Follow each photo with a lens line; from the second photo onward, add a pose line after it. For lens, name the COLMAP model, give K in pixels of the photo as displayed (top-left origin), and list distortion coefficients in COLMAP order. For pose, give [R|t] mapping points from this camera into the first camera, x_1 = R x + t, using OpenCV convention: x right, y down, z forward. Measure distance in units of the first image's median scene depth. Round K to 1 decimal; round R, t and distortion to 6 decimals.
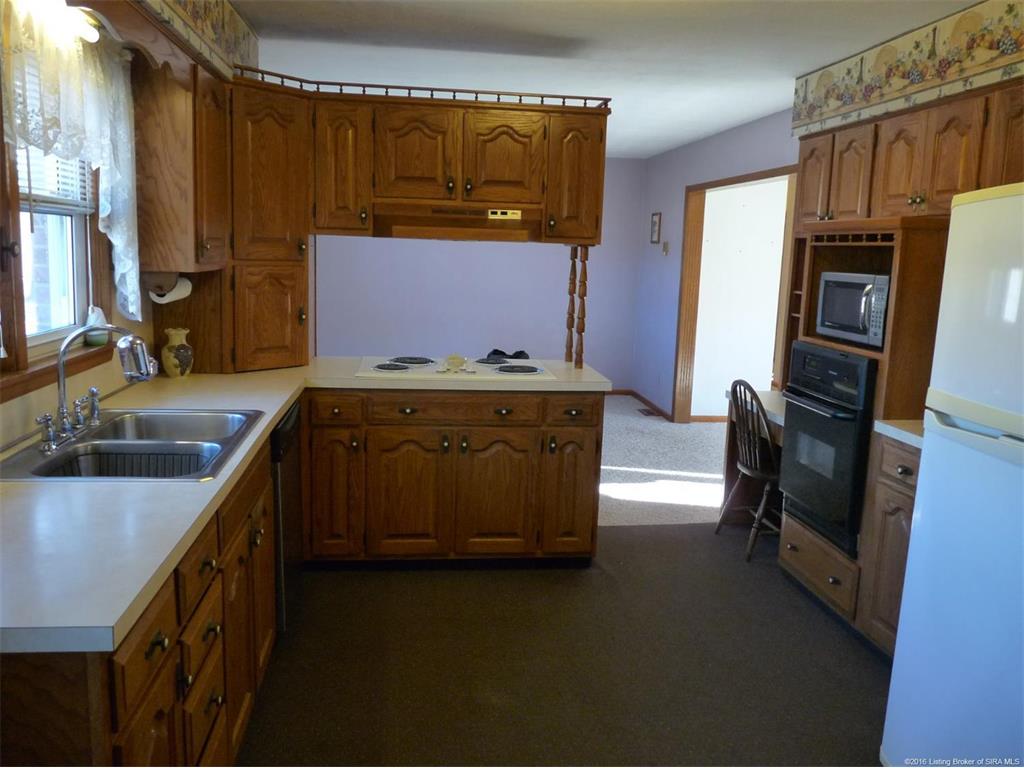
lens RADIAL K [[822.4, 0, 512.0], [0, 822.4, 384.0], [0, 0, 1]] dist [-0.010317, -0.024439]
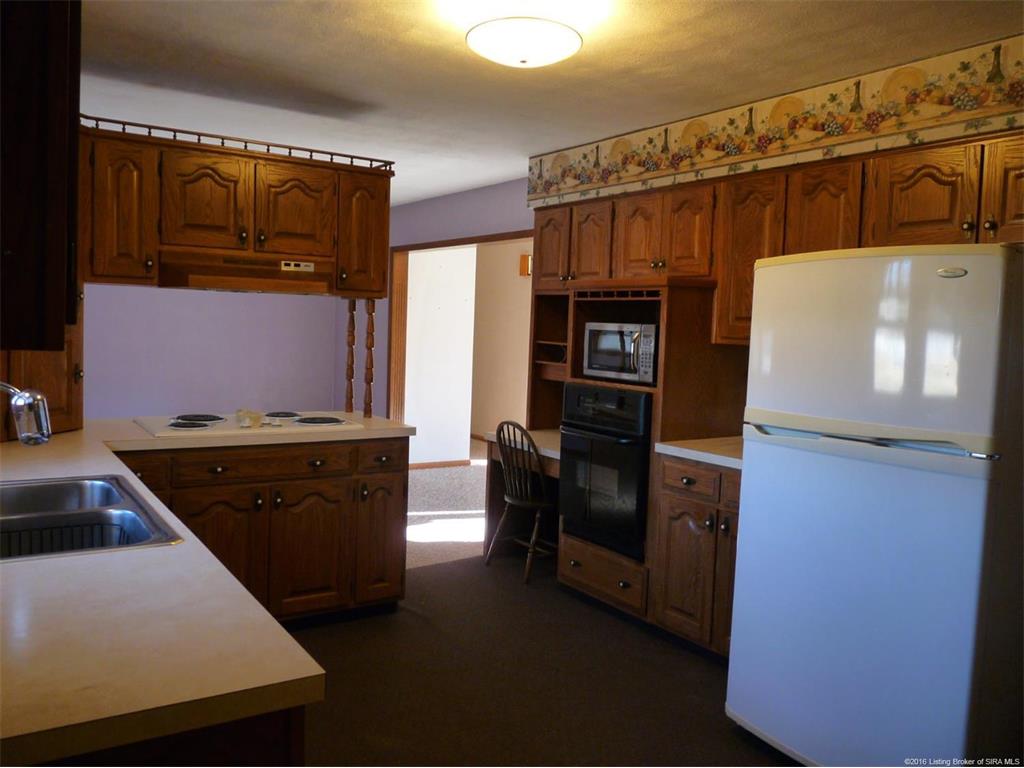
lens RADIAL K [[822.4, 0, 512.0], [0, 822.4, 384.0], [0, 0, 1]] dist [-0.010317, -0.024439]
pose [[0.893487, -0.033605, 0.447829, -0.238930], [0.066045, 0.996186, -0.057015, 0.010506], [-0.444205, 0.080519, 0.892299, 0.004396]]
